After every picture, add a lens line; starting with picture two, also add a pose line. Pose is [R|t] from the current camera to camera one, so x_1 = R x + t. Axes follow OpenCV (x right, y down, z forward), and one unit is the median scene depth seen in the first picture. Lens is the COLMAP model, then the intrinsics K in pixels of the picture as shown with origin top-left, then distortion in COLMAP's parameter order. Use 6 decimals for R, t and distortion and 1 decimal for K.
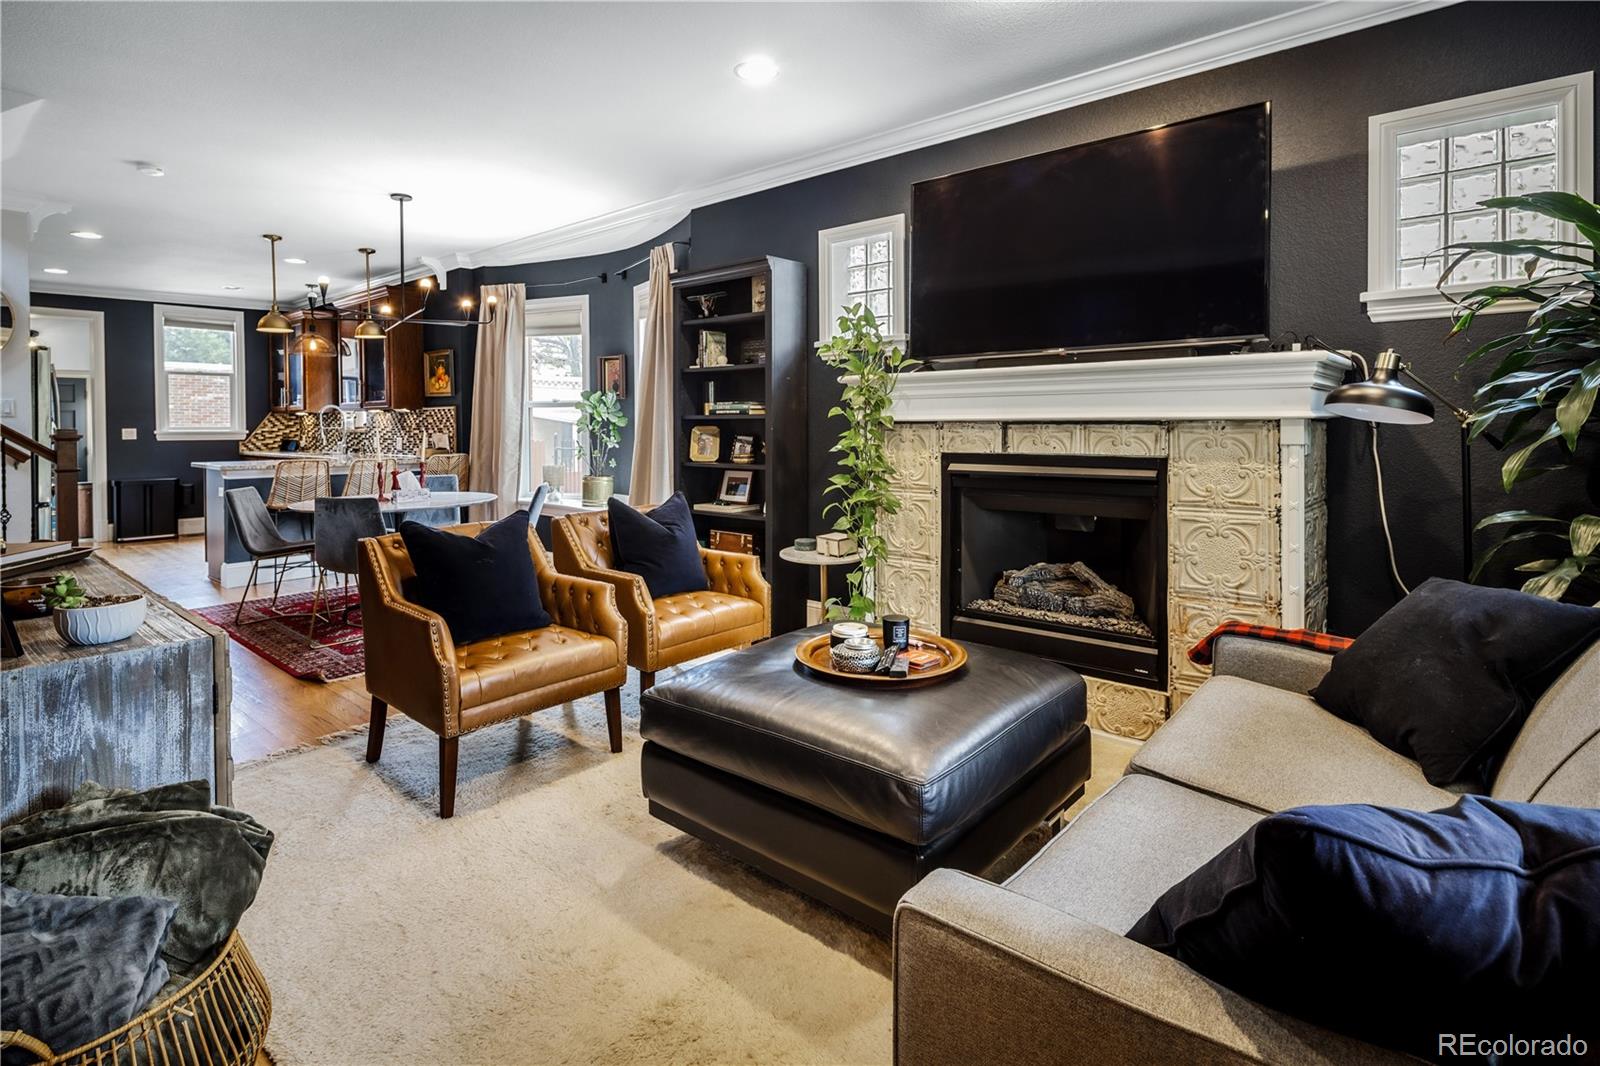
lens RADIAL K [[779.0, 0, 788.8], [0, 779.0, 435.3], [0, 0, 1]] dist [0.004829, -0.004881]
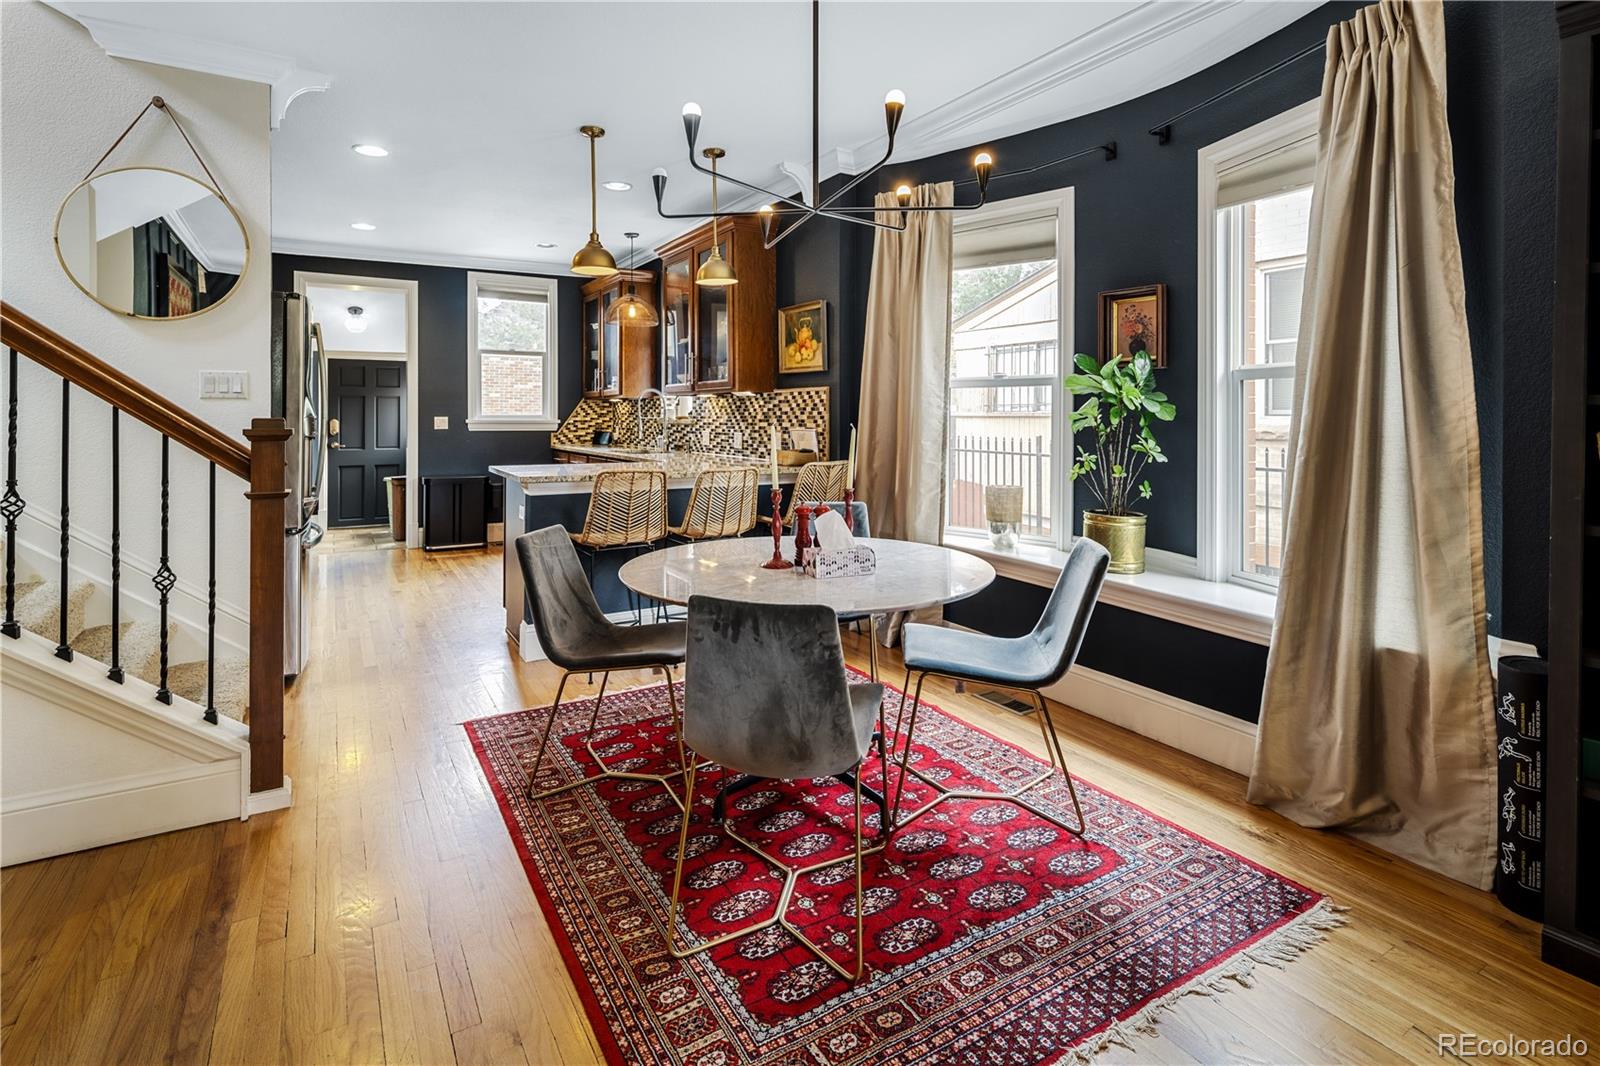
lens RADIAL K [[779.0, 0, 787.0], [0, 779.0, 421.7], [0, 0, 1]] dist [0.004829, -0.004881]
pose [[0.947184, 0.010051, -0.320533, -0.404817], [-0.012010, 0.999919, -0.004136, -0.008022], [0.320465, 0.007767, 0.947228, 0.595423]]
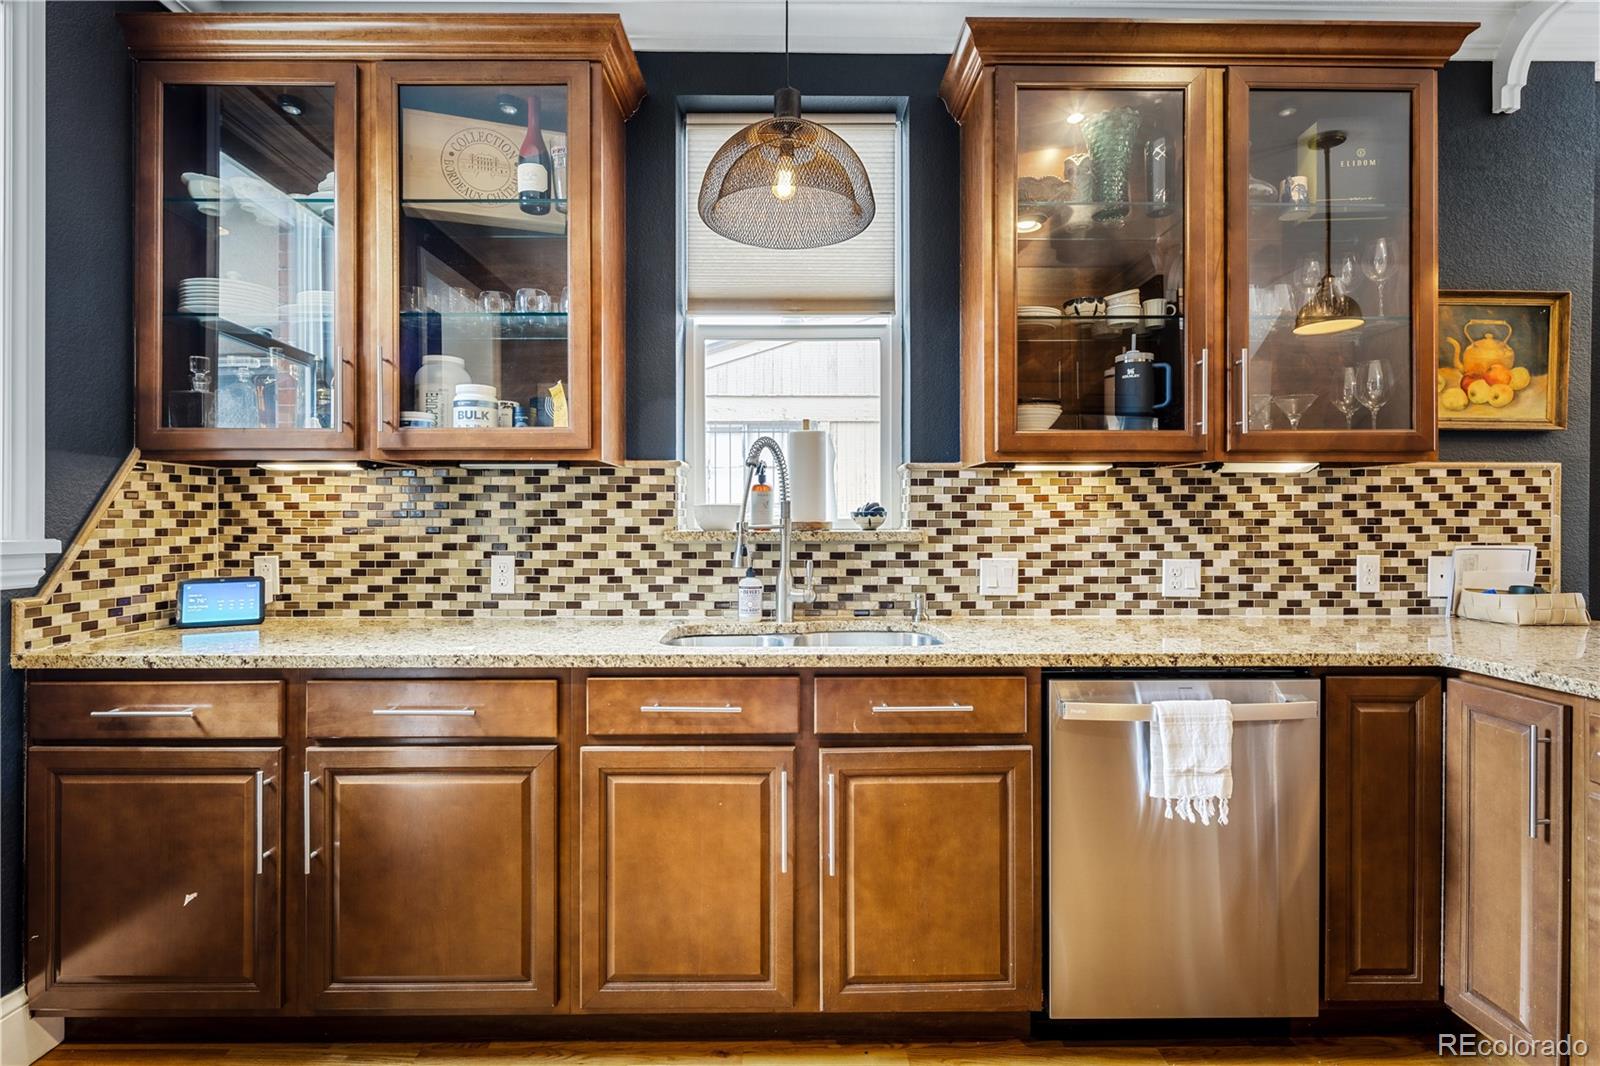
lens RADIAL K [[779.0, 0, 800.5], [0, 779.0, 519.5], [0, 0, 1]] dist [0.004829, -0.004881]
pose [[0.750768, 0.004845, 0.660548, -1.449786], [0.005529, 0.999892, -0.013617, -0.016086], [-0.660543, 0.013875, 0.750660, 1.555827]]
